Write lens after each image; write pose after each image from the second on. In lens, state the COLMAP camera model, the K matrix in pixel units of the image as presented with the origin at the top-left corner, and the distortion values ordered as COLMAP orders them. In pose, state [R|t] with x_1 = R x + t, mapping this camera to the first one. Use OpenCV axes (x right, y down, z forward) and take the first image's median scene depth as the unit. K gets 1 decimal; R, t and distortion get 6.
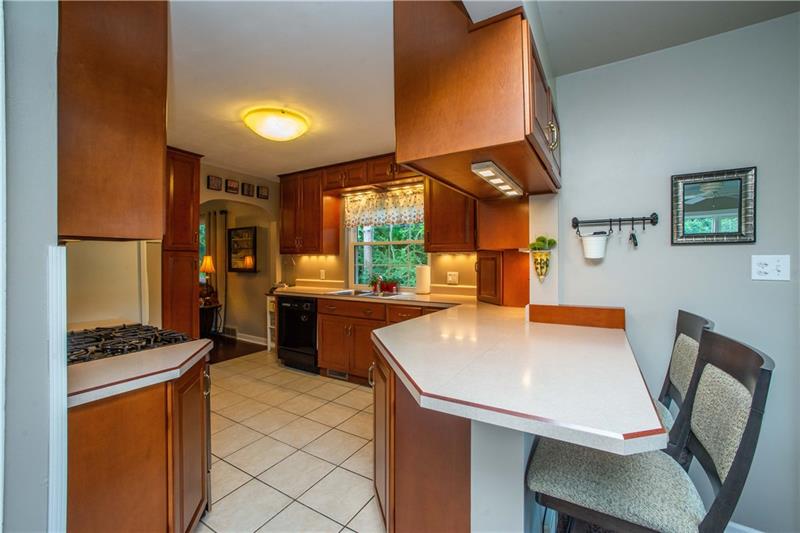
lens RADIAL K [[331.2, 0, 400.0], [0, 331.2, 266.5], [0, 0, 1]] dist [-0.001204, 0.000192]
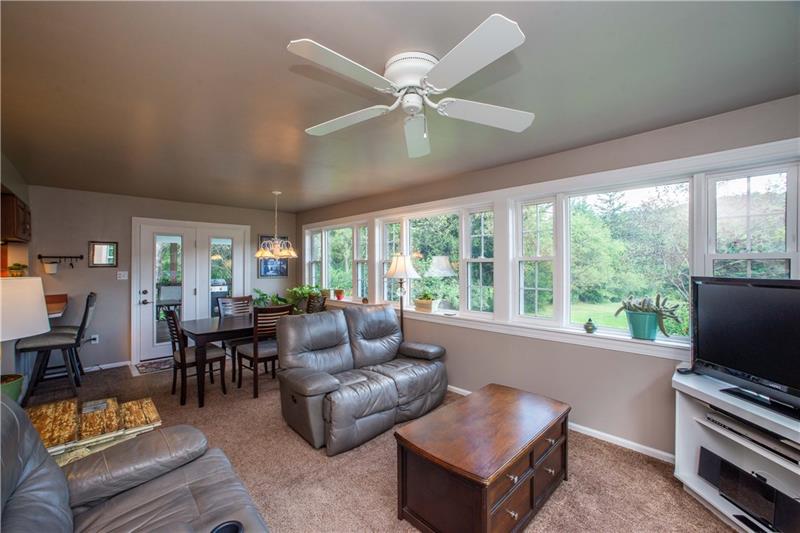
lens RADIAL K [[331.2, 0, 400.0], [0, 331.2, 266.5], [0, 0, 1]] dist [-0.001204, 0.000192]
pose [[0.275829, 0.001275, 0.961206, -0.913431], [0.014083, 0.999886, -0.005368, -0.026390], [-0.961104, 0.015017, 0.275779, -1.892277]]
